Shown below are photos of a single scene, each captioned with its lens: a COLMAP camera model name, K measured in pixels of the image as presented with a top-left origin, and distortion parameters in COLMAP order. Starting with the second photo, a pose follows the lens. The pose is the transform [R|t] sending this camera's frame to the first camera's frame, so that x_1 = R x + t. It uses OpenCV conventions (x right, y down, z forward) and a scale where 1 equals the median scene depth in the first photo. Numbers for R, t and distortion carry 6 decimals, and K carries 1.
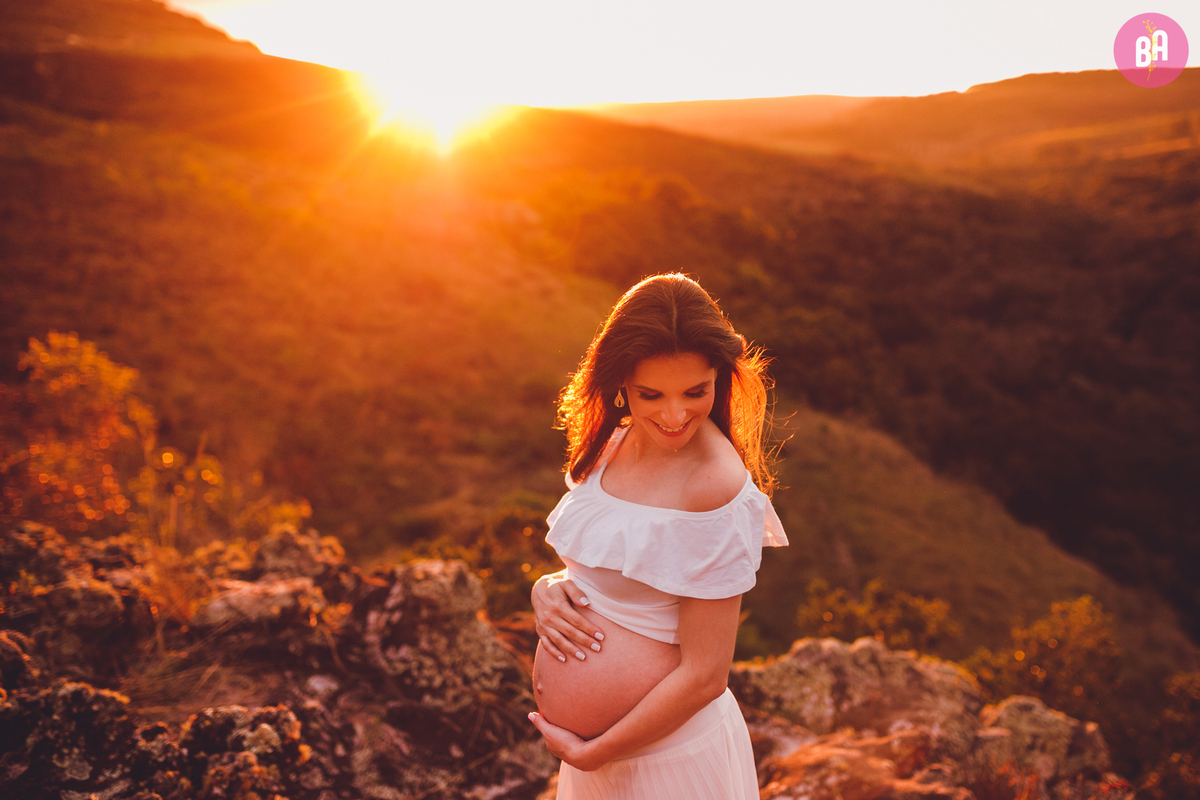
lens RADIAL K [[1236.0, 0, 646.7], [0, 1236.0, 400.4], [0, 0, 1]] dist [-0.024011, -0.014324]
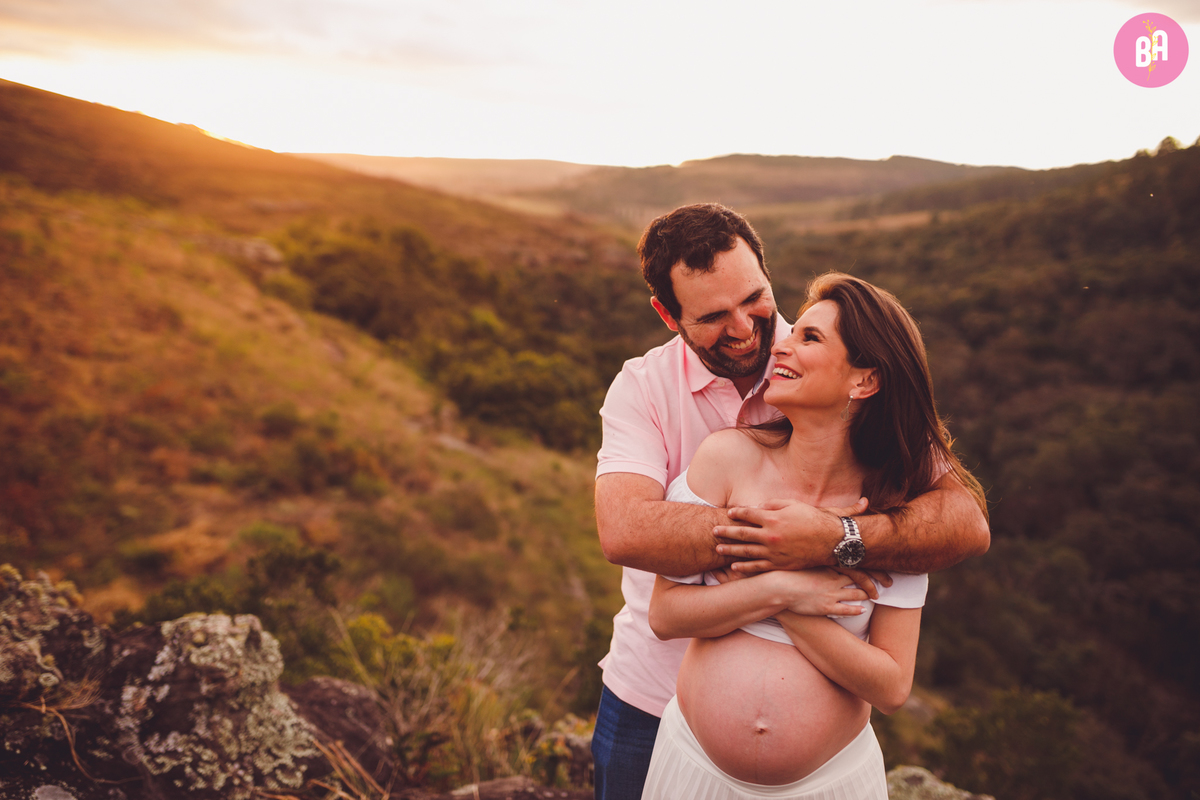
lens RADIAL K [[1154.4, 0, 604.4], [0, 1154.4, 402.7], [0, 0, 1]] dist [-0.072416, 0.133092]
pose [[0.980322, 0.031415, 0.194888, -0.022081], [-0.025010, 0.999066, -0.035240, 0.005338], [-0.195813, 0.029672, 0.980192, 0.072884]]
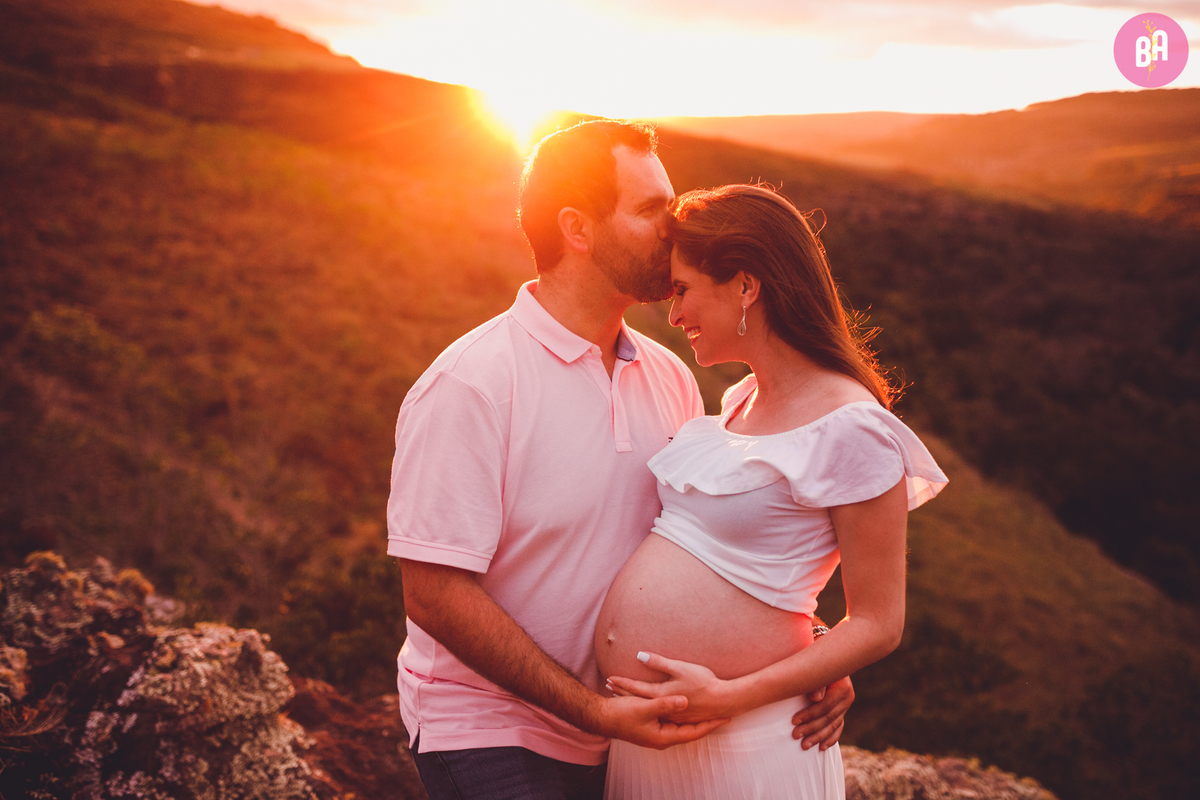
lens RADIAL K [[1154.4, 0, 604.4], [0, 1154.4, 402.7], [0, 0, 1]] dist [-0.072416, 0.133092]
pose [[0.995477, 0.033069, -0.089063, 0.020302], [-0.032513, 0.999442, 0.007685, 0.001332], [0.089267, -0.004755, 0.995996, 0.121444]]
